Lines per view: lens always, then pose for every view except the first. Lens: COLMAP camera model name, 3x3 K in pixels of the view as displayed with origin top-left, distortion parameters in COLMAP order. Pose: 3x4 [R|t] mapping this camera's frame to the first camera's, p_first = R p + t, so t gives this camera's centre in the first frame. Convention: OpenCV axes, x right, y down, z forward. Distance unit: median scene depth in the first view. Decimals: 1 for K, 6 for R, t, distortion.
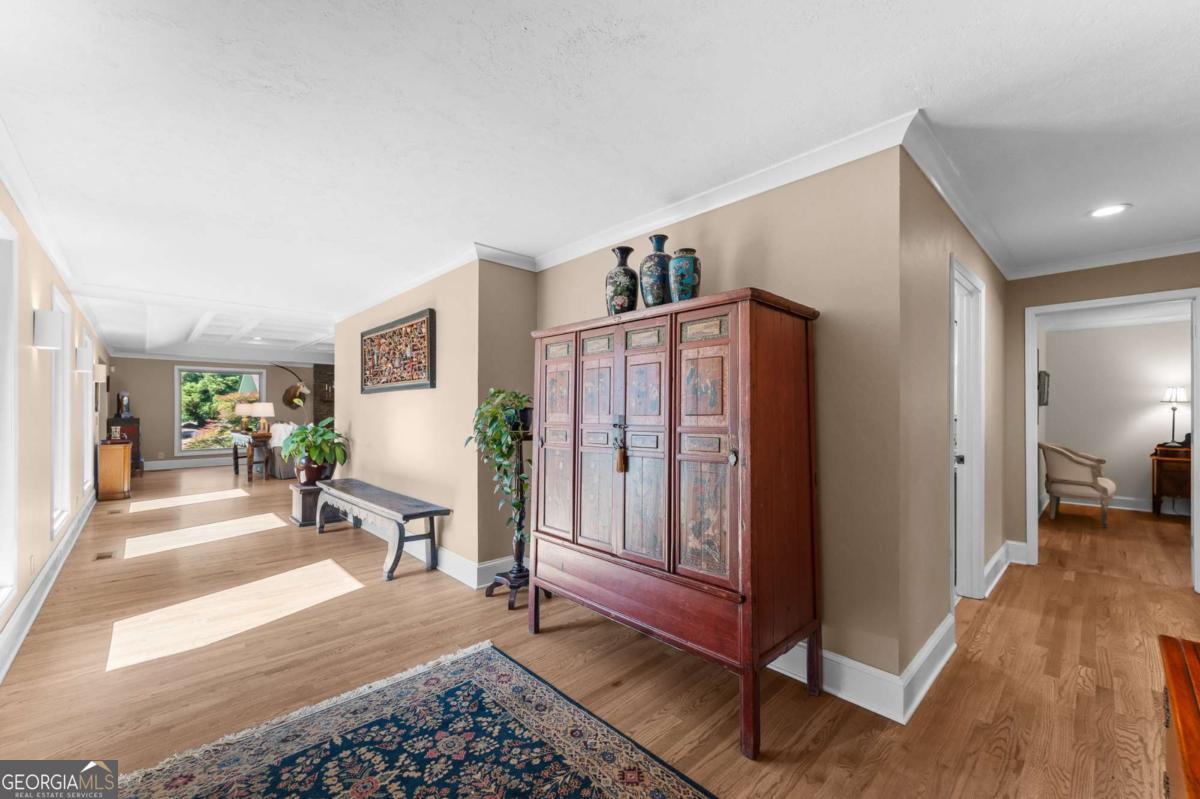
lens RADIAL K [[485.7, 0, 603.5], [0, 485.7, 406.8], [0, 0, 1]] dist [0.000307, 0.000066]
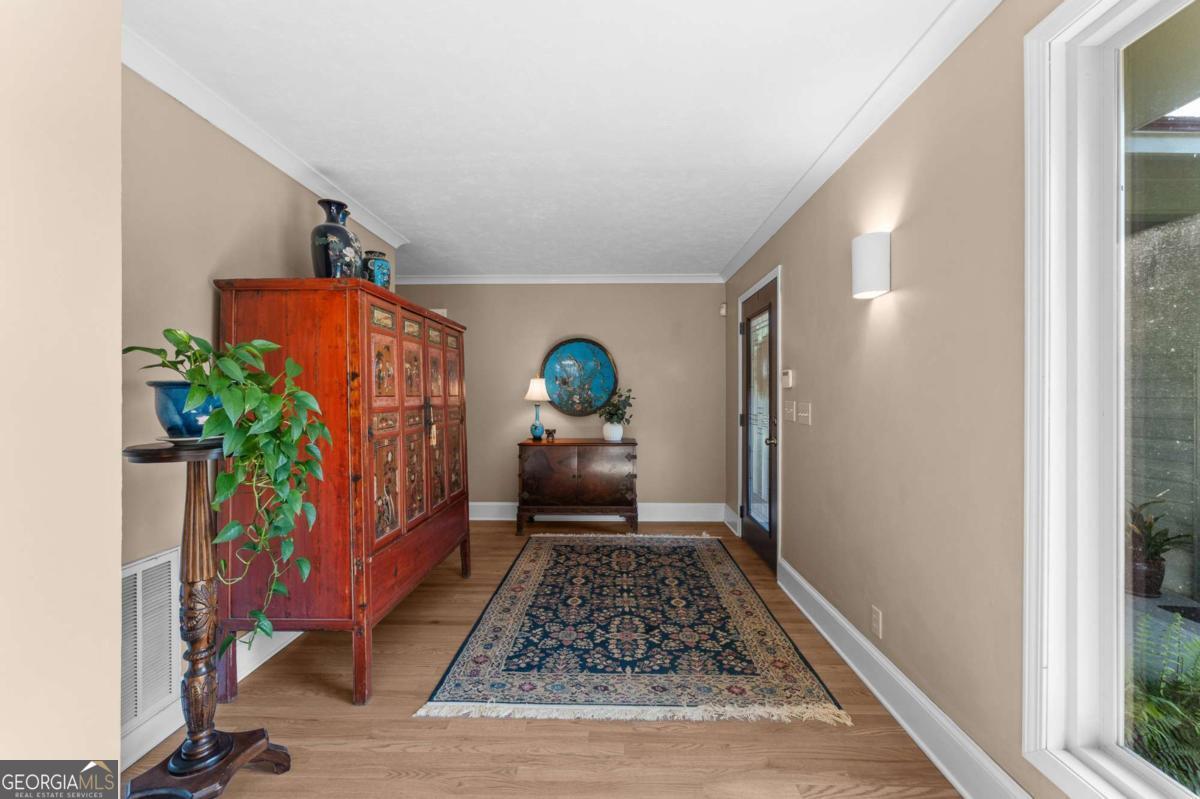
lens RADIAL K [[485.7, 0, 601.7], [0, 485.7, 399.1], [0, 0, 1]] dist [0.000307, 0.000066]
pose [[-0.708579, -0.003677, 0.705622, -1.346595], [-0.005191, 0.999987, -0.000001, 0.025910], [-0.705612, -0.003663, -0.708589, 1.905044]]
